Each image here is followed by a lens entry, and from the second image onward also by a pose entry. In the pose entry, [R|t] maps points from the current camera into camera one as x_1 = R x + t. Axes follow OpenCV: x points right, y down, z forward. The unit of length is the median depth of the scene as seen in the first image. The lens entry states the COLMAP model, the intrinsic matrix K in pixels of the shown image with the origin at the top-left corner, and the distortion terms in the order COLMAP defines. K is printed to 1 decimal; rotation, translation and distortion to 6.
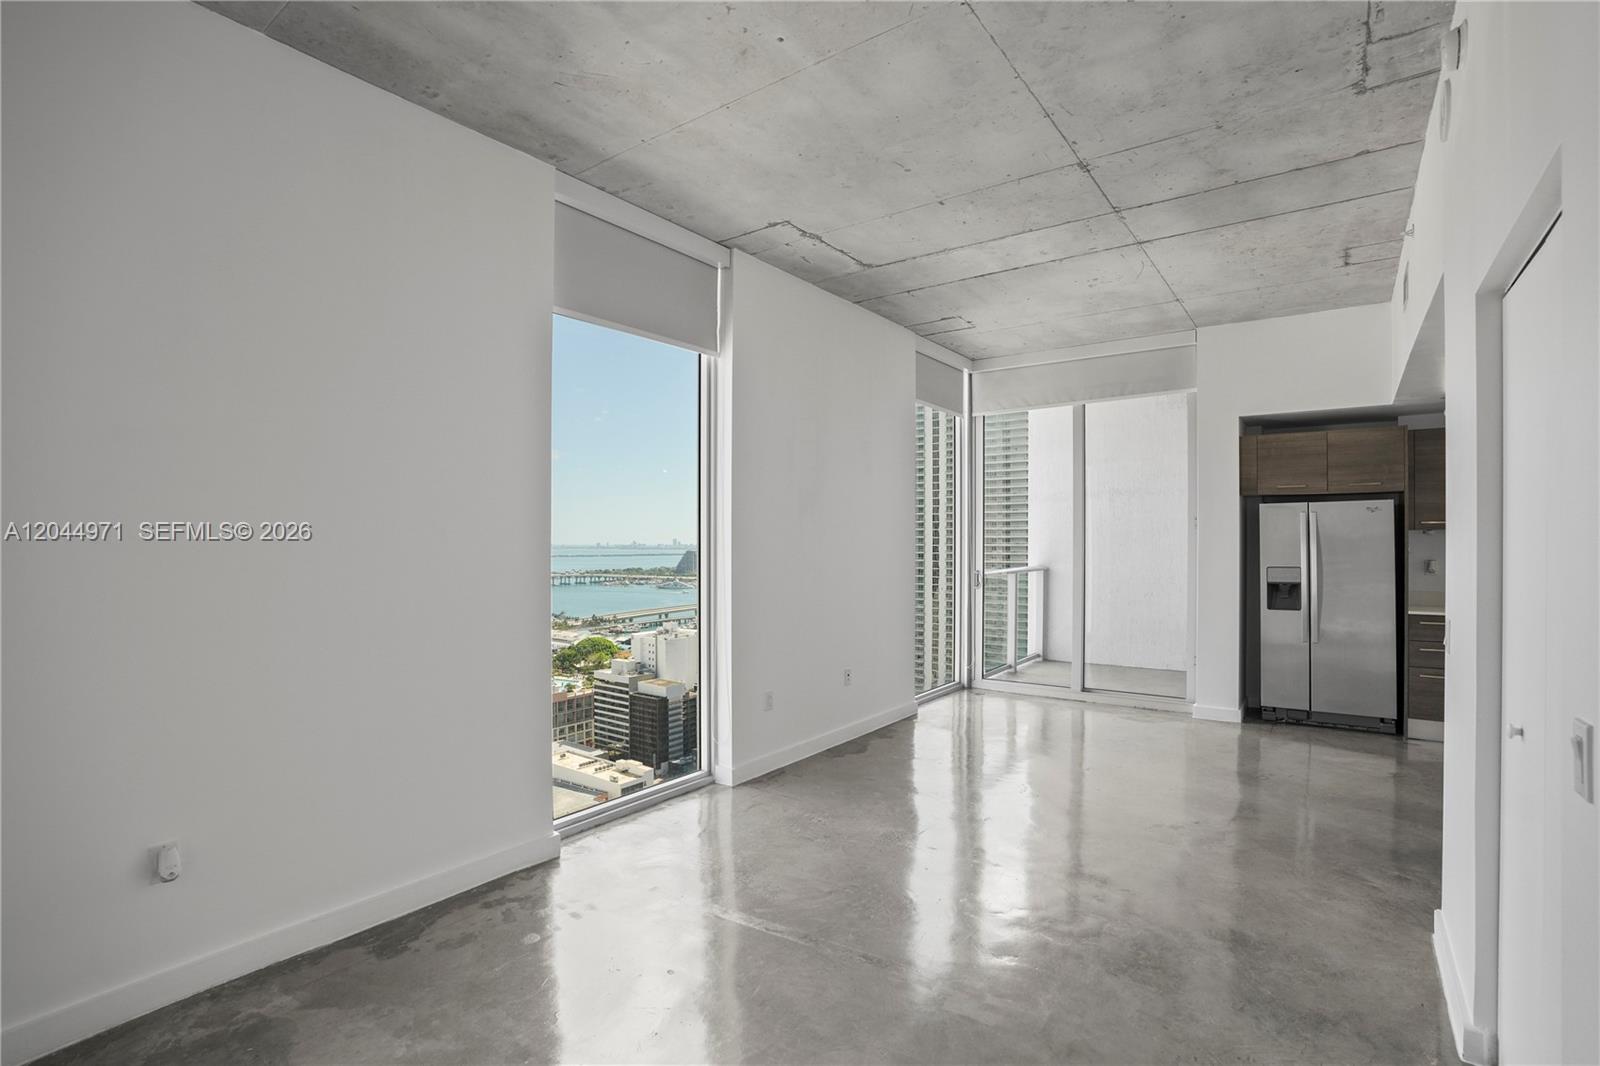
lens RADIAL K [[765.8, 0, 797.9], [0, 765.8, 537.3], [0, 0, 1]] dist [-0.073851, 0.030912]
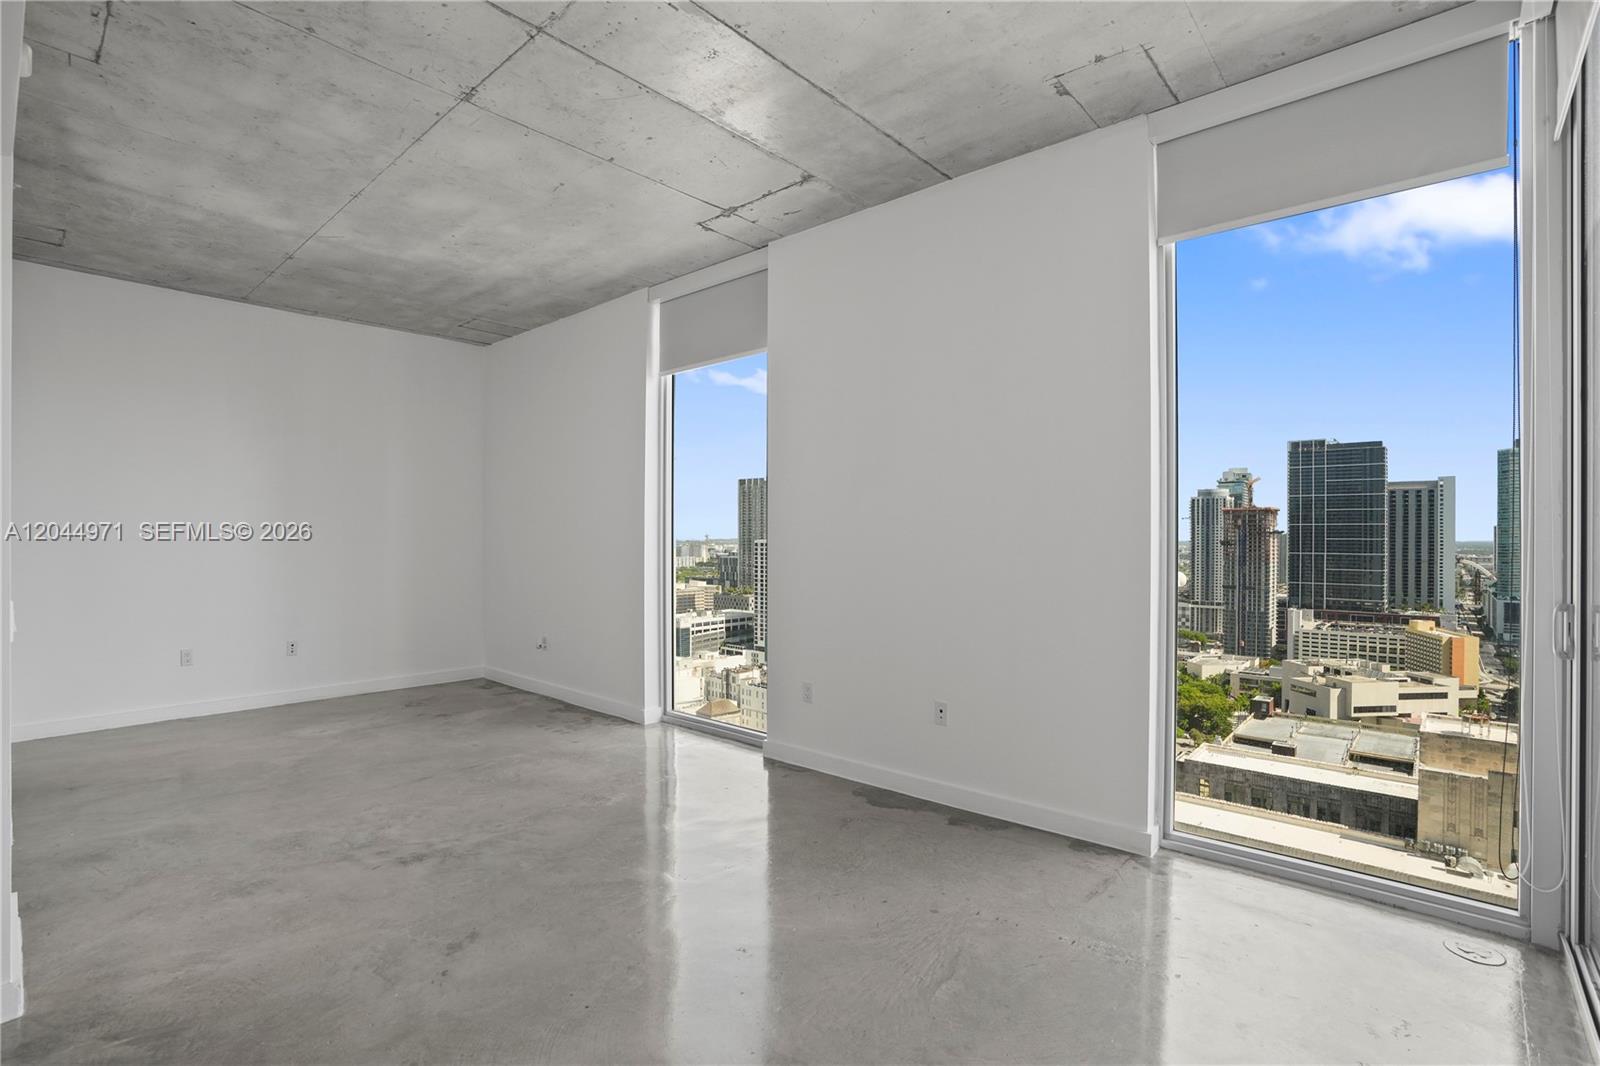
lens RADIAL K [[748.7, 0, 800.0], [0, 748.7, 533.0], [0, 0, 1]] dist [-0.070499, 0.026777]
pose [[-0.098010, -0.003421, -0.995180, 1.314490], [0.001735, 0.999992, -0.003608, 0.031195], [0.995184, -0.002080, -0.098004, 1.616447]]
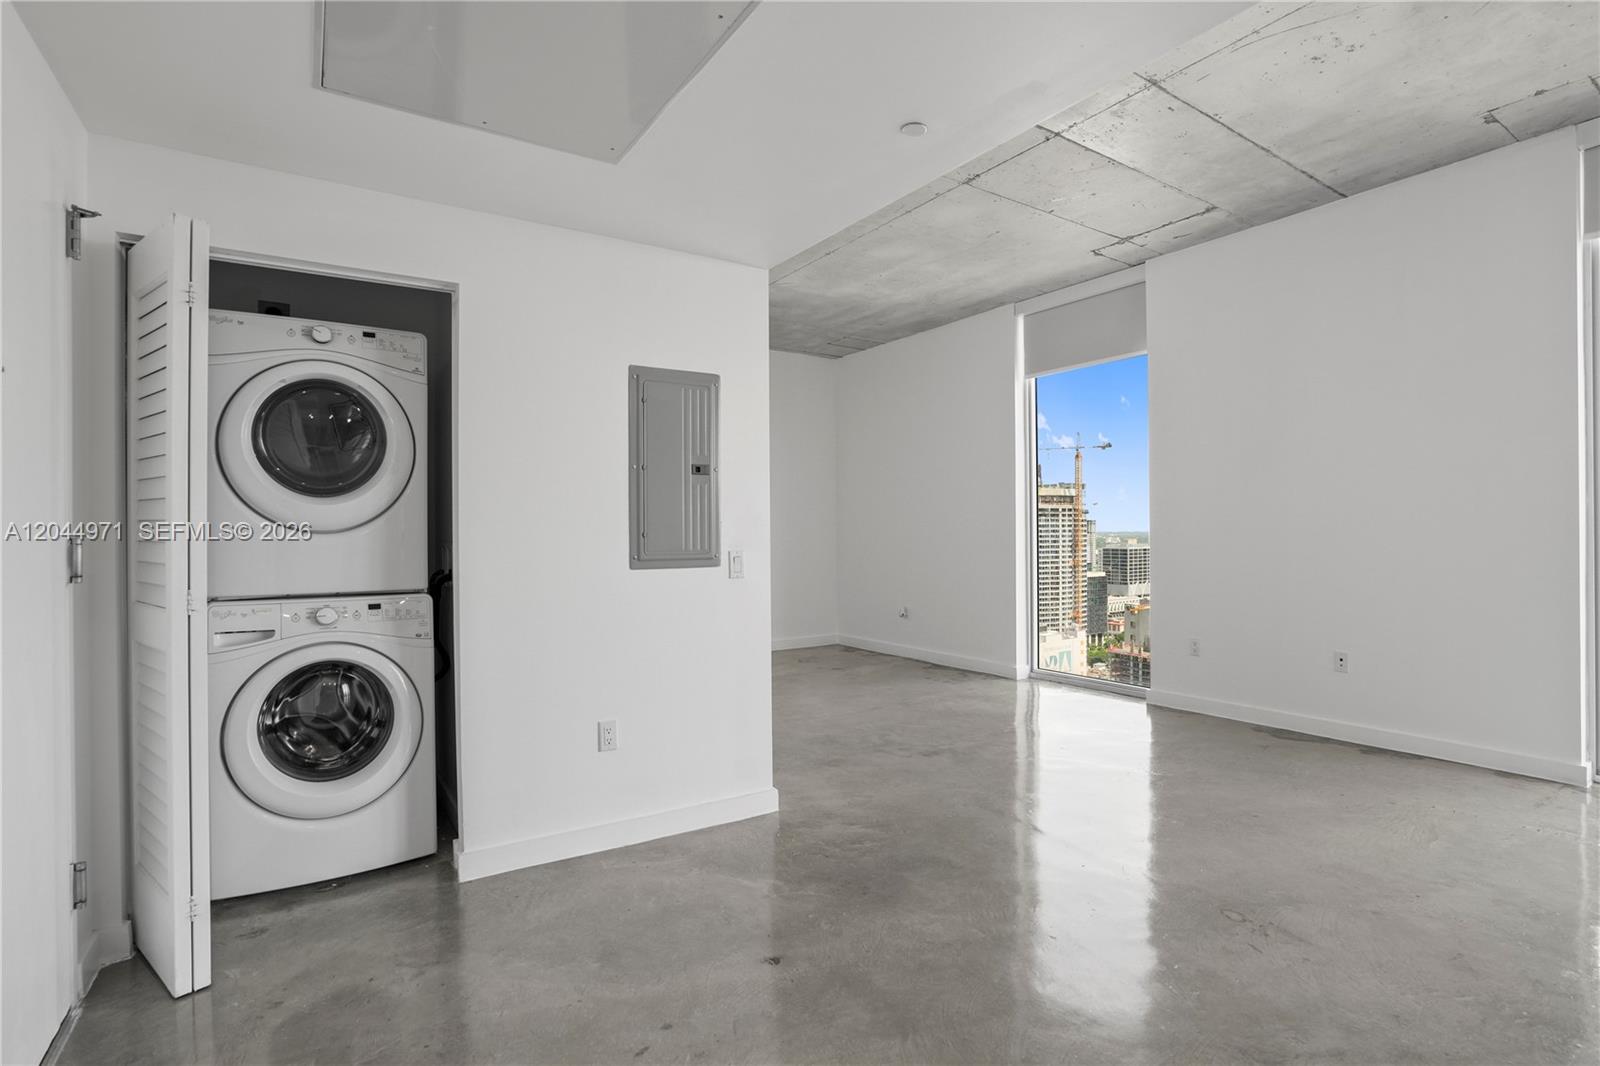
lens RADIAL K [[765.8, 0, 797.9], [0, 765.8, 537.3], [0, 0, 1]] dist [-0.073851, 0.030912]
pose [[-0.353822, 0.011542, -0.935242, 1.749861], [0.011550, 0.999902, 0.007970, 0.060794], [0.935242, -0.007982, -0.353920, 1.270000]]
